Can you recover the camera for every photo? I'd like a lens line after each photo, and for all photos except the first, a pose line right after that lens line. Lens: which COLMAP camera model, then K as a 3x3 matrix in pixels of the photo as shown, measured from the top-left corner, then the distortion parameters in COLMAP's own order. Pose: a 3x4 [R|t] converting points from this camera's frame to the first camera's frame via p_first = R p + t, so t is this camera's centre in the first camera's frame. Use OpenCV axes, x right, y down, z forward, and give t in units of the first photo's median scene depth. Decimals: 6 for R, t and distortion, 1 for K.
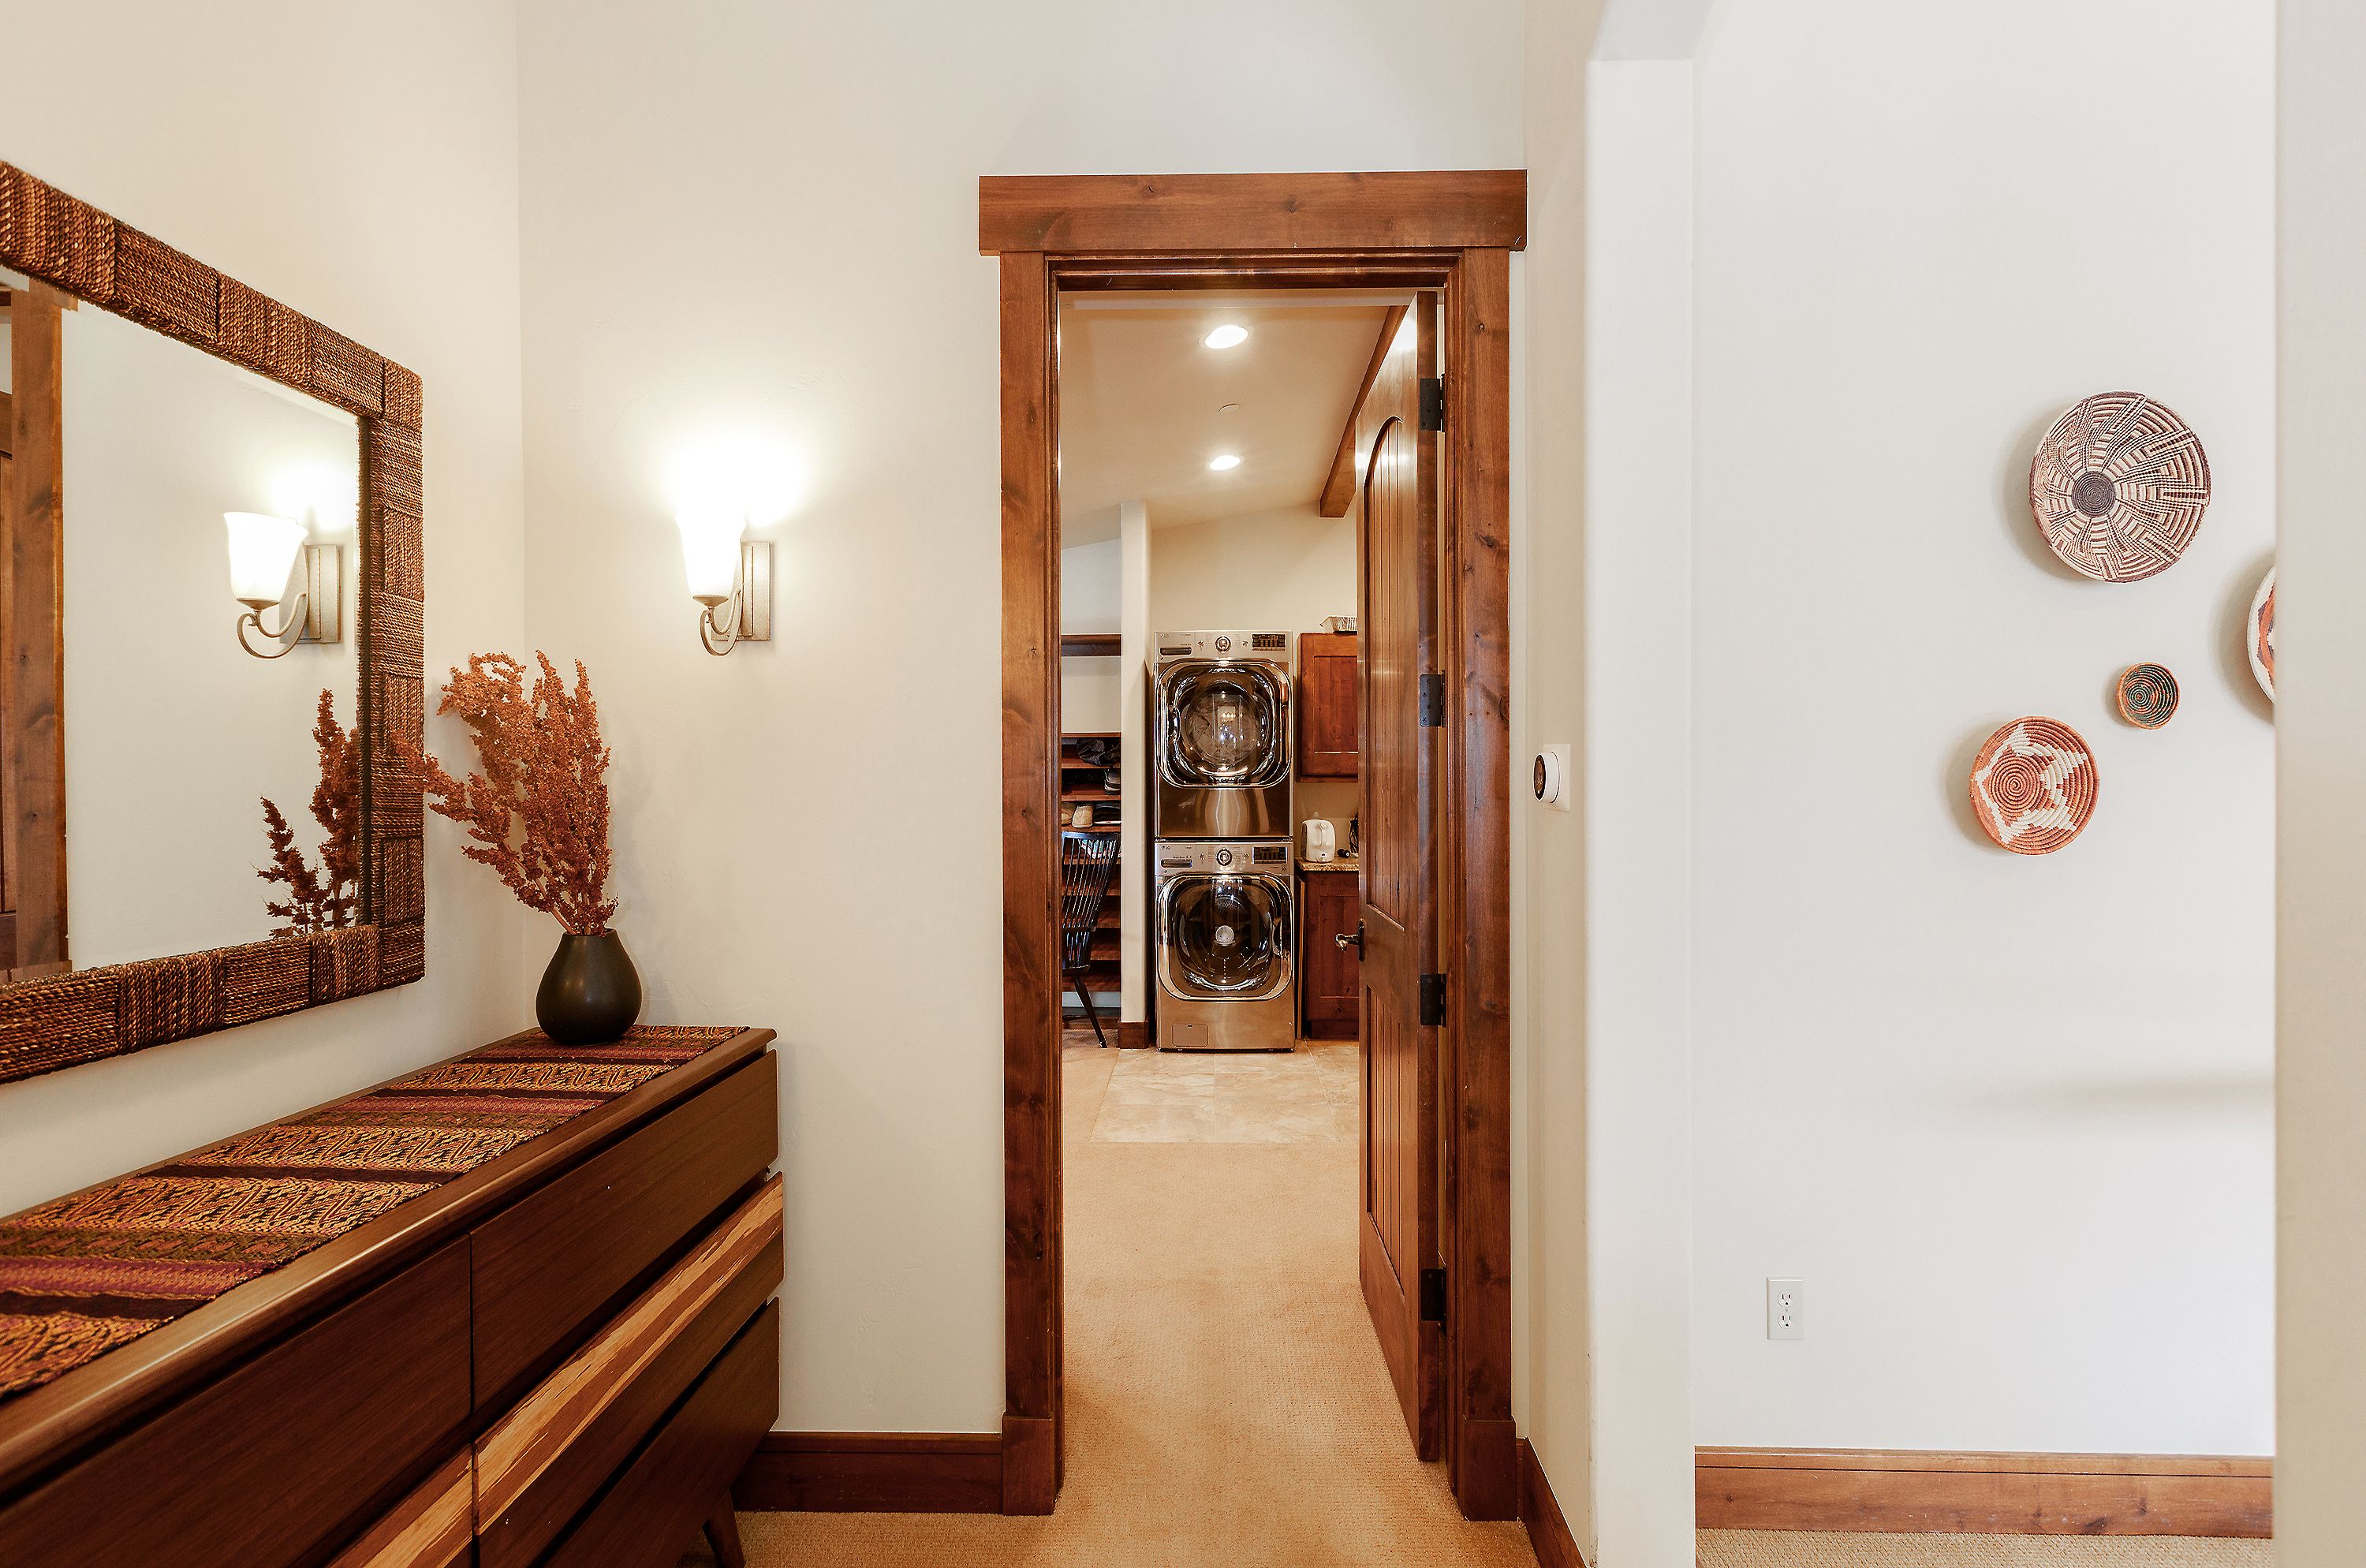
lens RADIAL K [[1063.7, 0, 1176.5], [0, 1063.7, 781.4], [0, 0, 1]] dist [-0.021836, 0.001409]
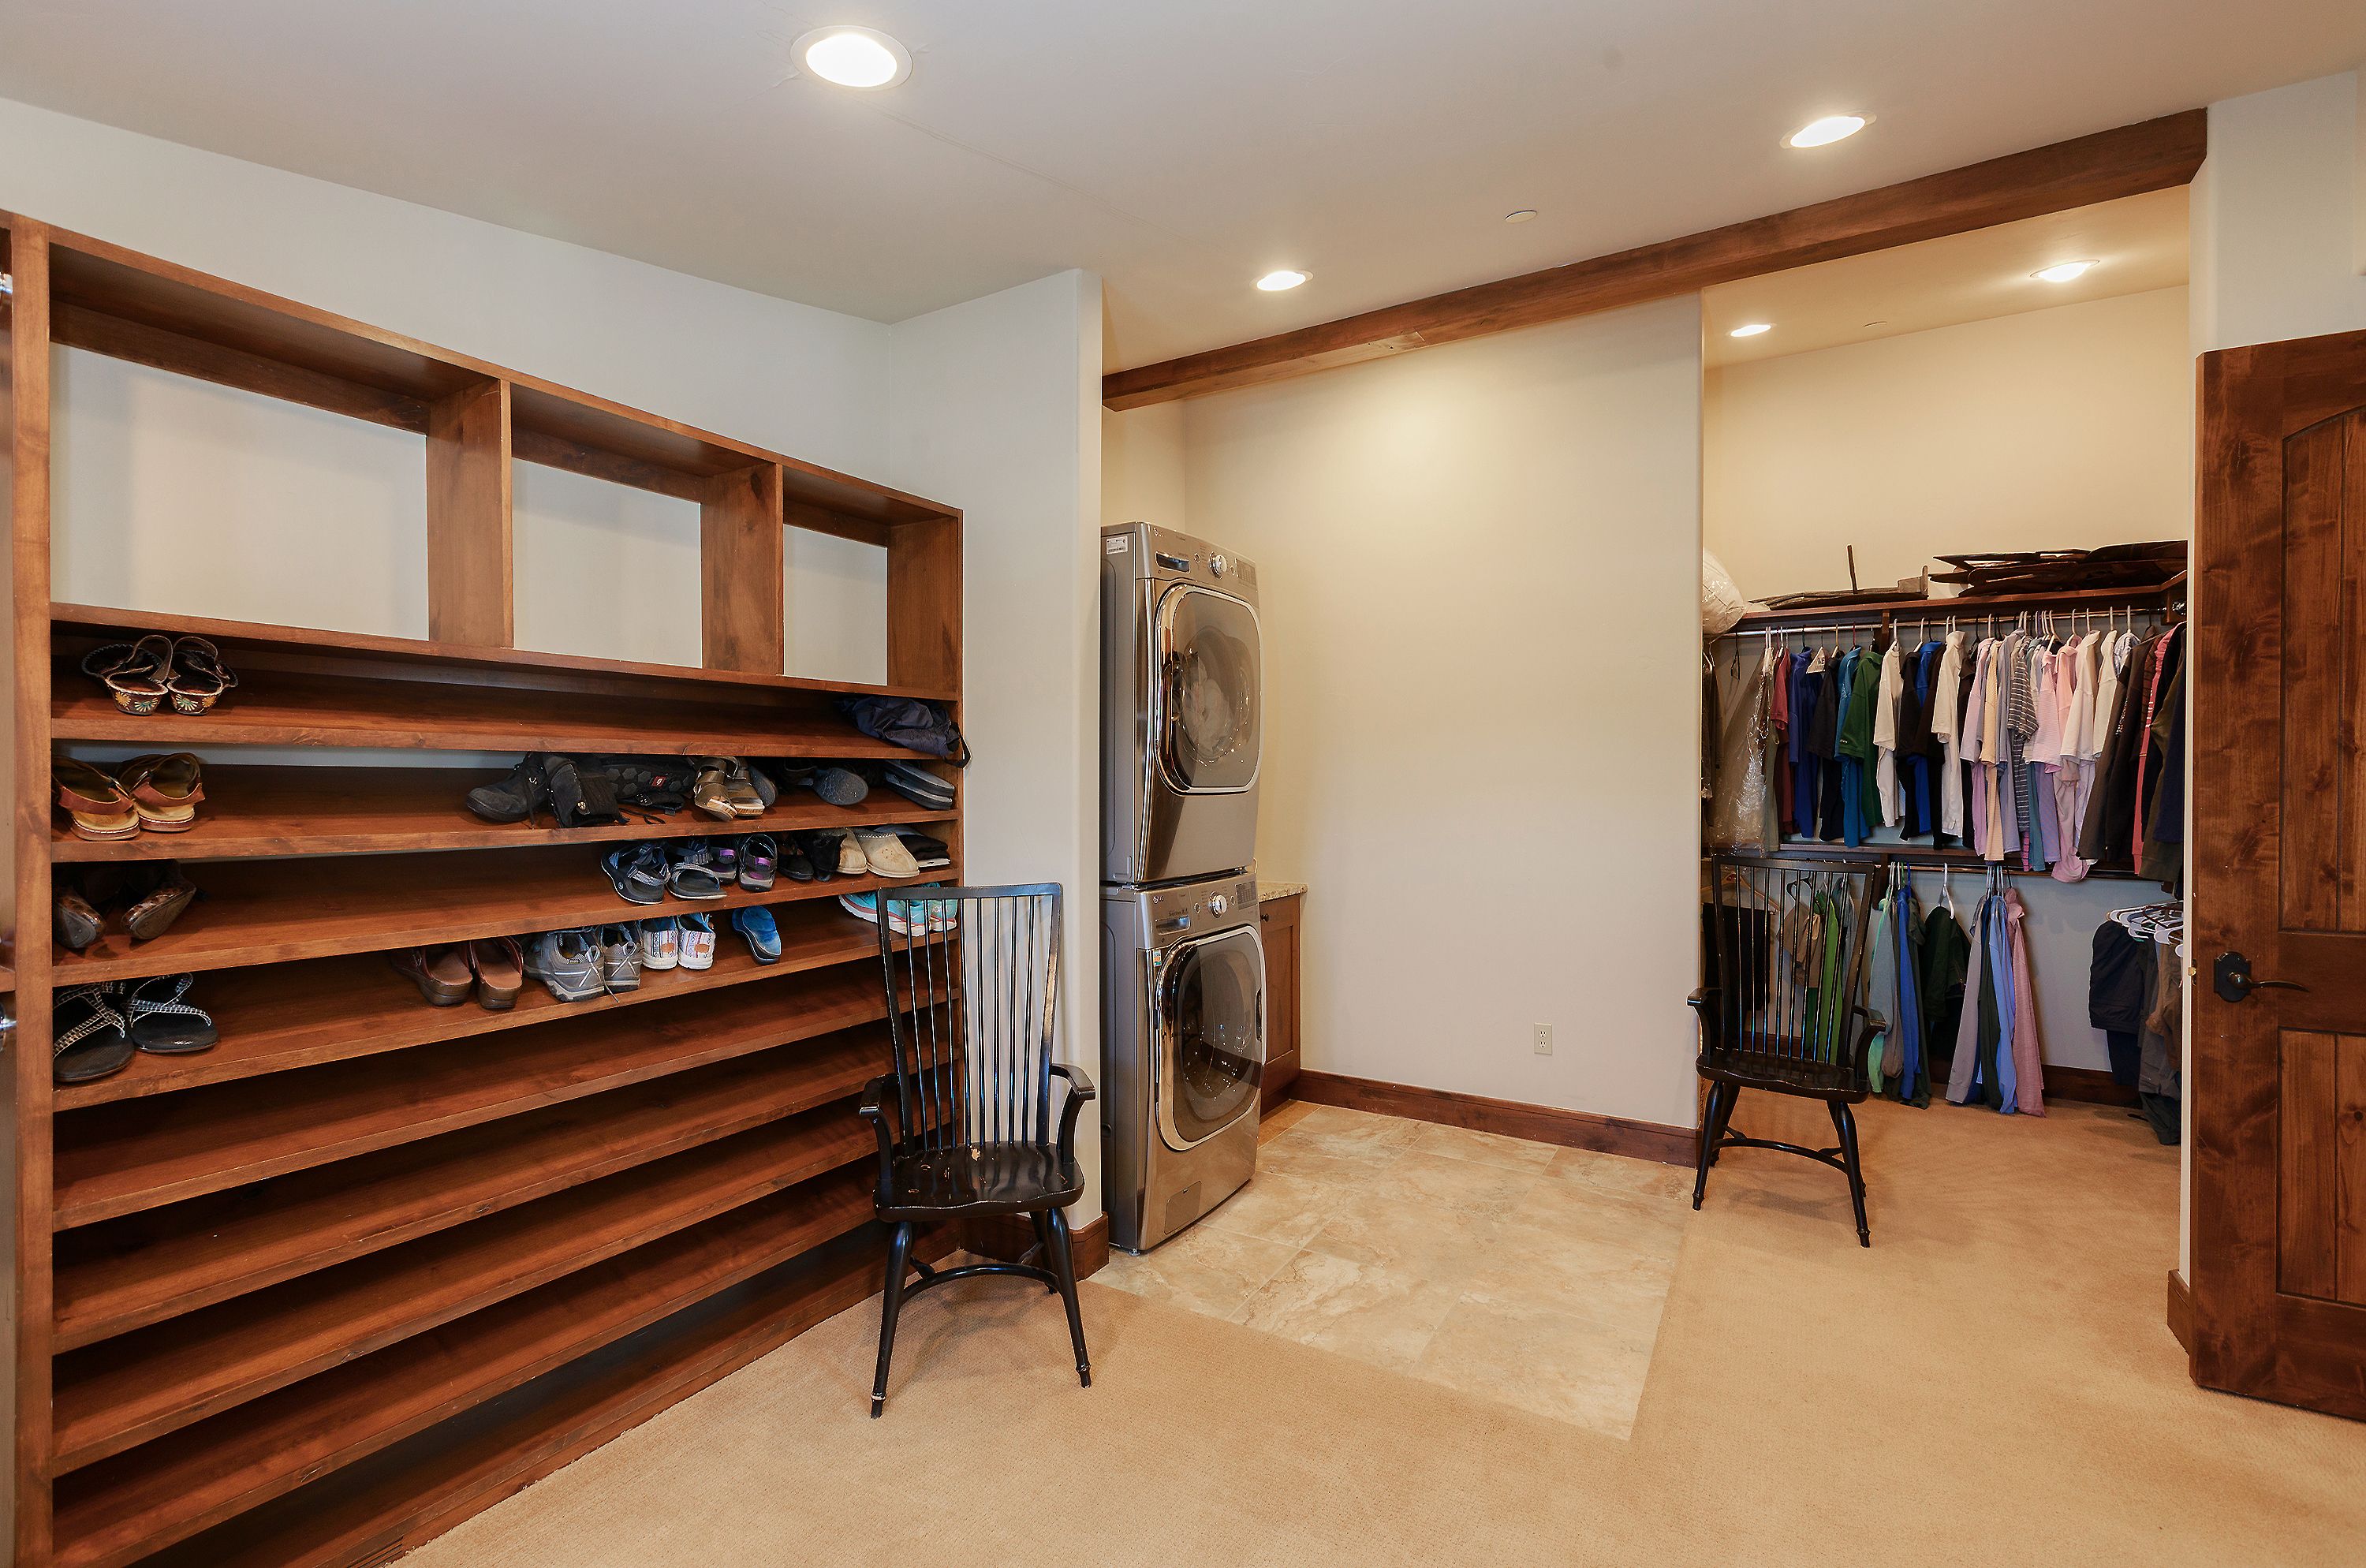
lens RADIAL K [[1063.7, 0, 1177.5], [0, 1063.7, 784.2], [0, 0, 1]] dist [-0.021836, 0.001409]
pose [[0.477665, -0.009000, 0.878496, -0.598101], [0.000804, 0.999952, 0.009807, -0.006455], [-0.878542, -0.003978, 0.477649, 0.842181]]
